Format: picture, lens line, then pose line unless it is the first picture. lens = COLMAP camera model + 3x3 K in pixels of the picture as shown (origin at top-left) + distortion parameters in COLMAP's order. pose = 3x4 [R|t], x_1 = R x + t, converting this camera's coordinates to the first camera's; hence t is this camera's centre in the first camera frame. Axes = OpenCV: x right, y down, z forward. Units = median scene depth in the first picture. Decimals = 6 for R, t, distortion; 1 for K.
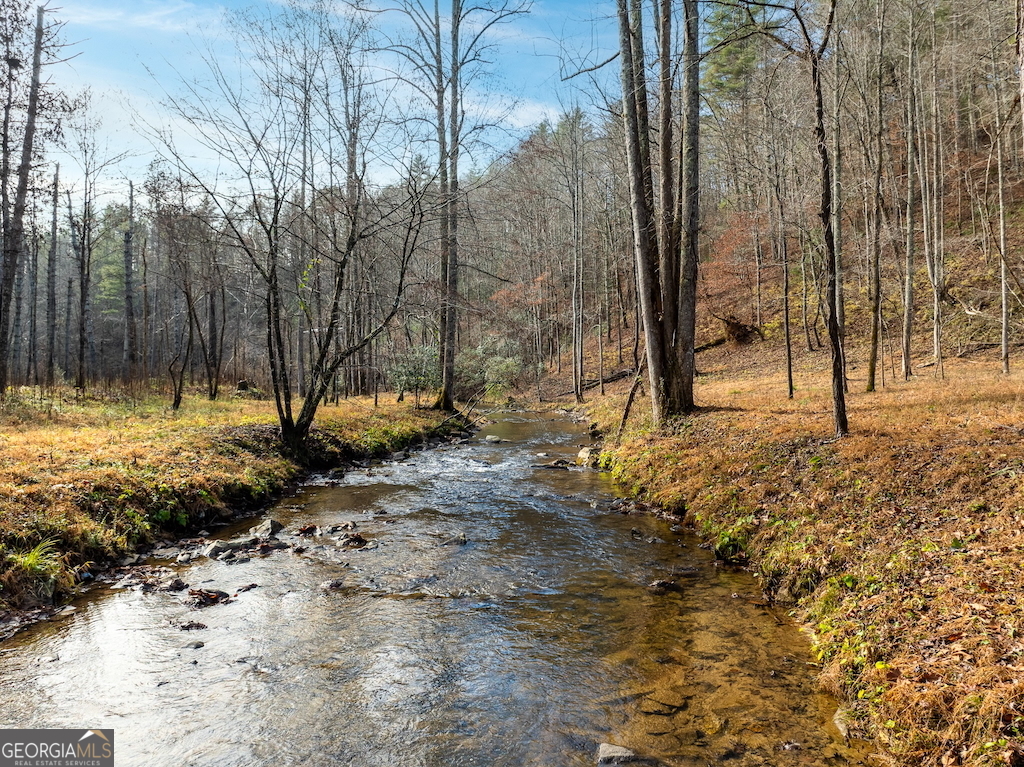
lens RADIAL K [[720.8, 0, 517.8], [0, 720.8, 381.8], [0, 0, 1]] dist [-0.034716, 0.003320]
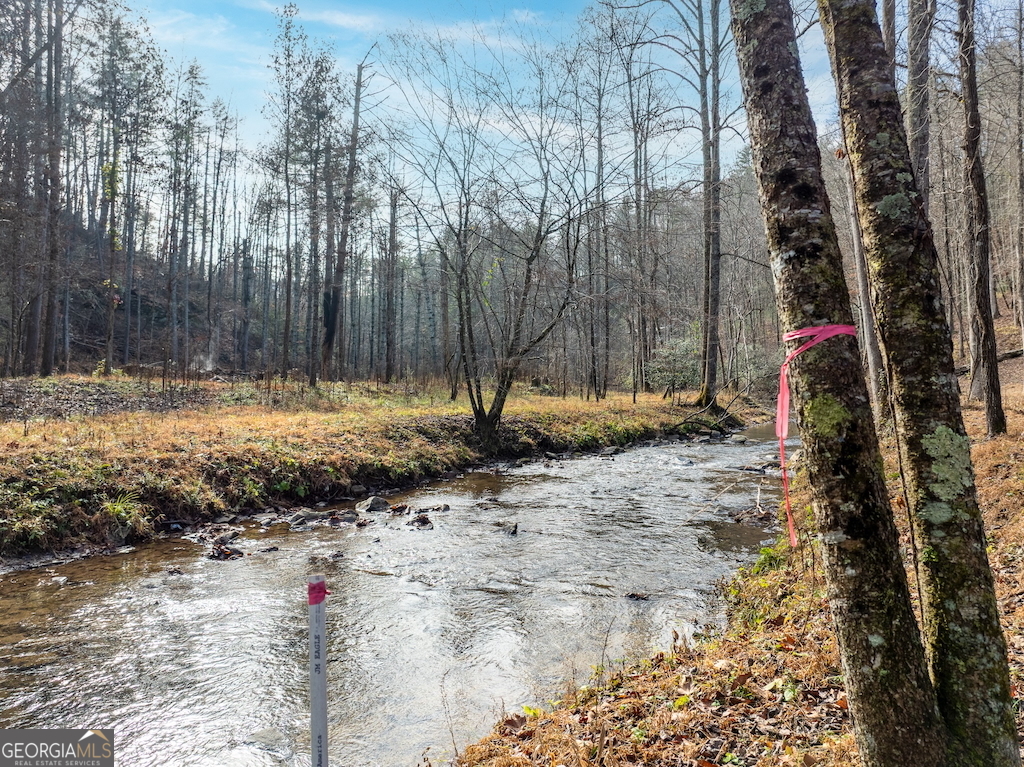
lens RADIAL K [[720.8, 0, 517.8], [0, 720.8, 381.8], [0, 0, 1]] dist [-0.034716, 0.003320]
pose [[0.894220, 0.001750, -0.447624, 0.160665], [-0.001402, 0.999998, 0.001108, 0.006839], [0.447626, -0.000363, 0.894221, 0.054108]]
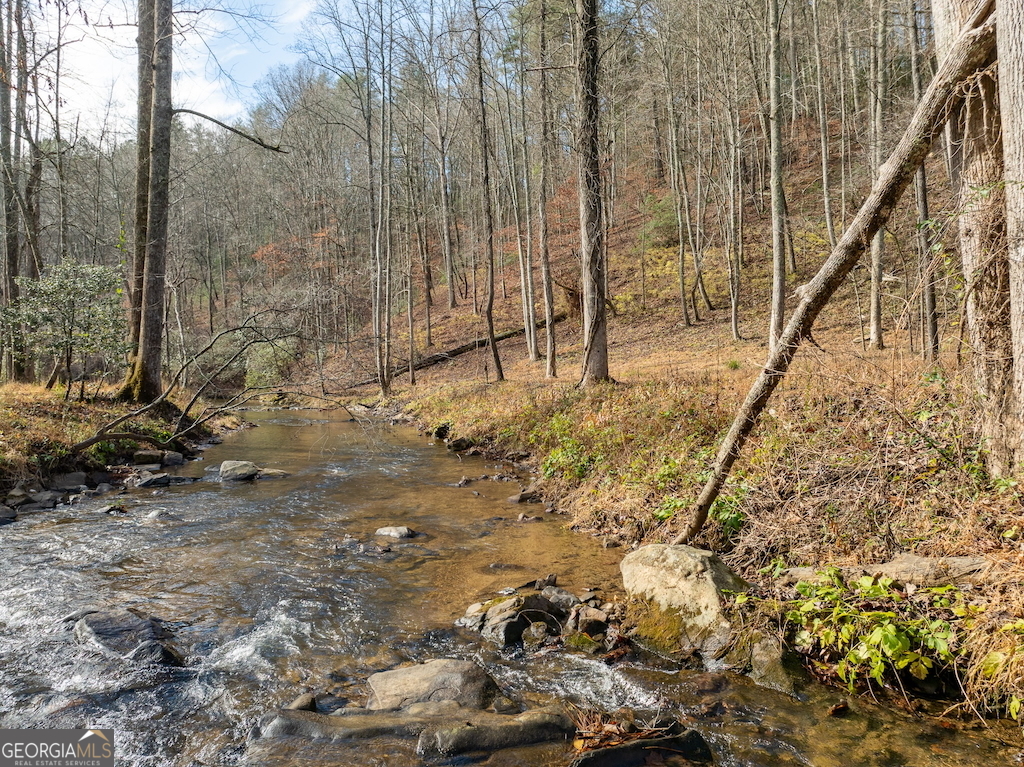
lens RADIAL K [[720.8, 0, 517.8], [0, 720.8, 381.8], [0, 0, 1]] dist [-0.034716, 0.003320]
pose [[0.952665, -0.001800, 0.304017, -0.009065], [0.001709, 0.999998, 0.000564, 0.038595], [-0.304018, -0.000018, 0.952666, 0.724668]]
